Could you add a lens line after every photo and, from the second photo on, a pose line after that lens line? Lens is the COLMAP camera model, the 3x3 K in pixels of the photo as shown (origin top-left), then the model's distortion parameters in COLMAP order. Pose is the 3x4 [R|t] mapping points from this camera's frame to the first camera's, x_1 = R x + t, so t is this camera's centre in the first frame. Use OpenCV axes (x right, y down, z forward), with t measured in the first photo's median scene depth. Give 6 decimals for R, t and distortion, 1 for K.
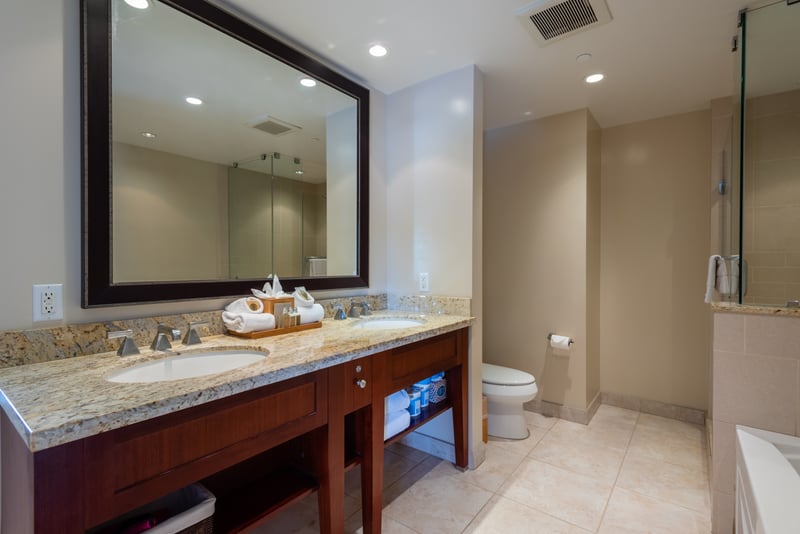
lens RADIAL K [[375.0, 0, 403.4], [0, 375.0, 265.9], [0, 0, 1]] dist [0.013553, -0.003352]
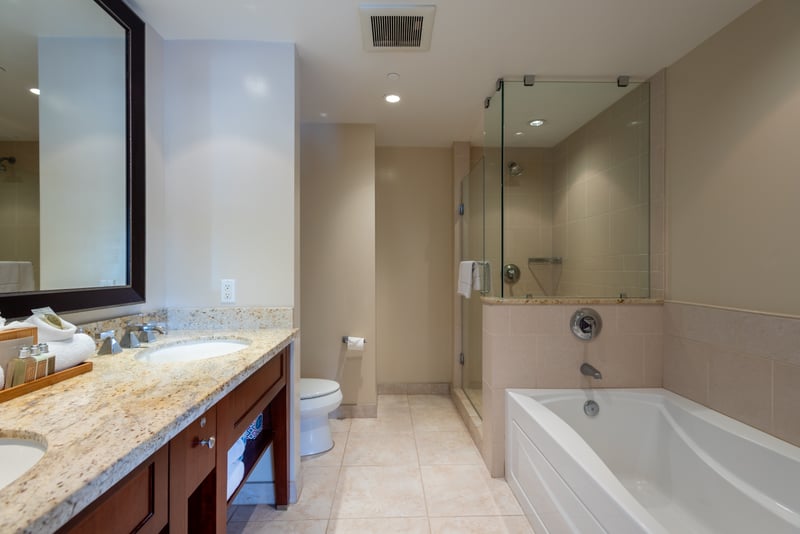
lens RADIAL K [[375.0, 0, 399.4], [0, 375.0, 266.8], [0, 0, 1]] dist [0.013553, -0.003352]
pose [[0.774233, -0.000299, 0.632900, -0.182223], [0.006837, 0.999945, -0.007891, 0.000156], [-0.632863, 0.010436, 0.774193, 0.158869]]
